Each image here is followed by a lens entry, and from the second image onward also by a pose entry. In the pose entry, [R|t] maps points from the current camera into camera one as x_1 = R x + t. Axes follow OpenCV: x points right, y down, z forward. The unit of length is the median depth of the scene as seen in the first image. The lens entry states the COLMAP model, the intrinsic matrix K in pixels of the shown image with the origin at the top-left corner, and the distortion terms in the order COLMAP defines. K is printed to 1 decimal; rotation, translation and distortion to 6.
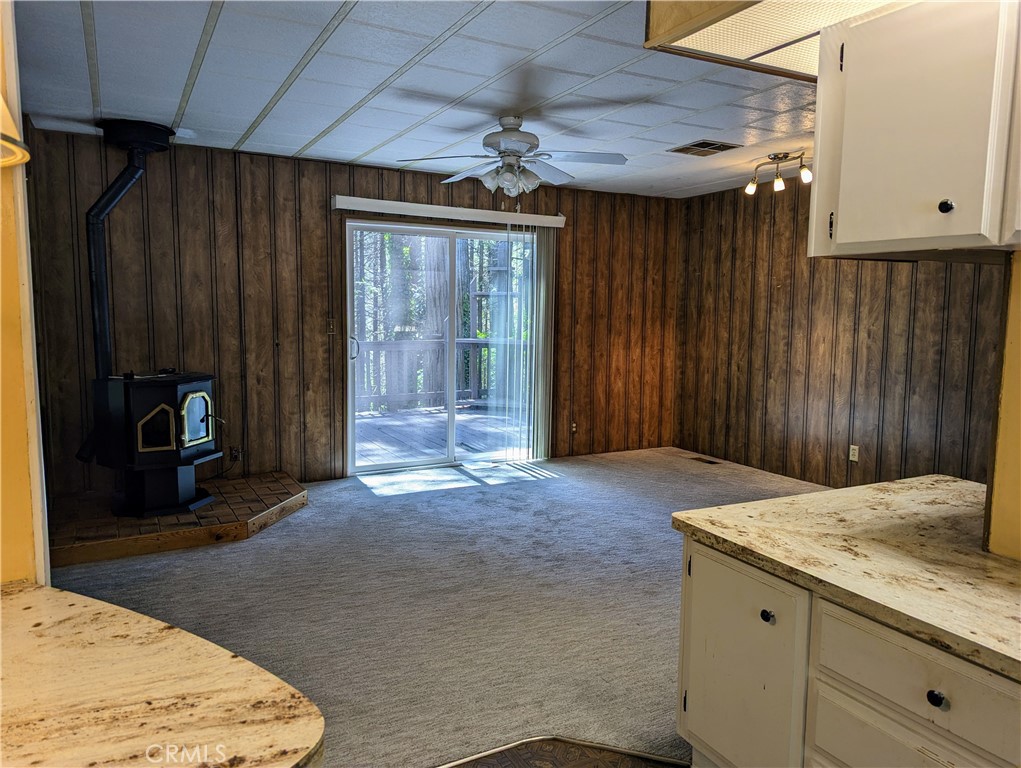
lens RADIAL K [[720.1, 0, 505.3], [0, 720.1, 383.2], [0, 0, 1]] dist [0.059646, -0.004132]
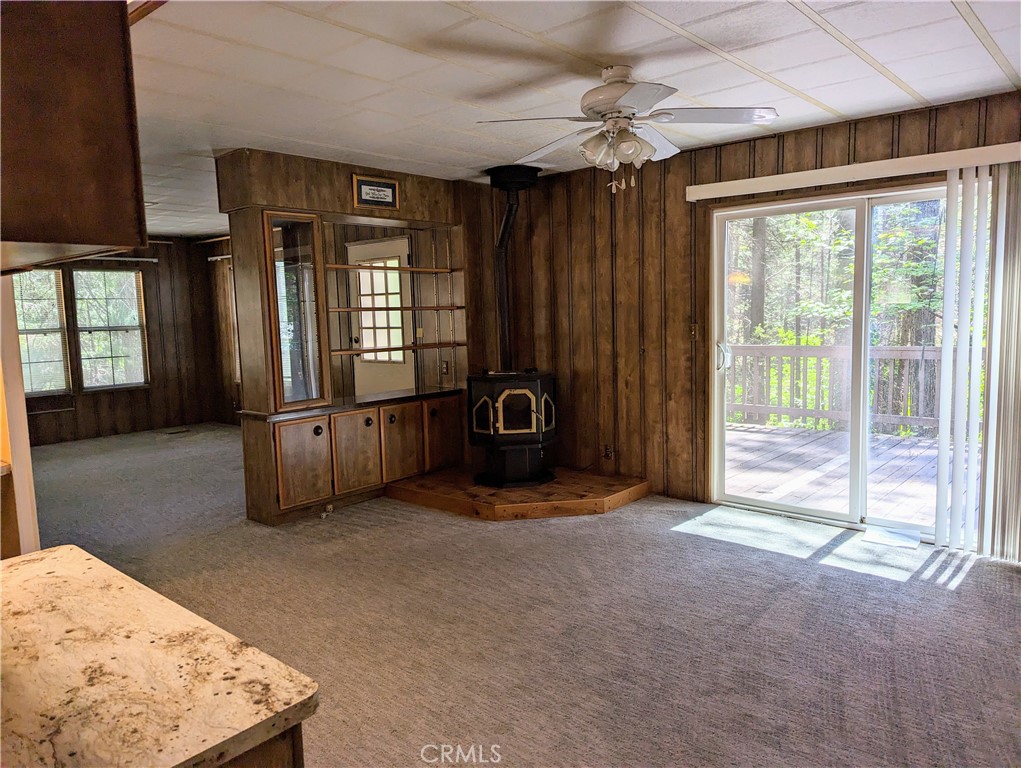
lens RADIAL K [[720.1, 0, 505.8], [0, 720.1, 379.8], [0, 0, 1]] dist [0.059646, -0.004132]
pose [[0.349827, 0.074540, -0.933844, 0.542779], [-0.068760, 0.996184, 0.053758, -0.053512], [0.934287, 0.045405, 0.353618, 0.480525]]
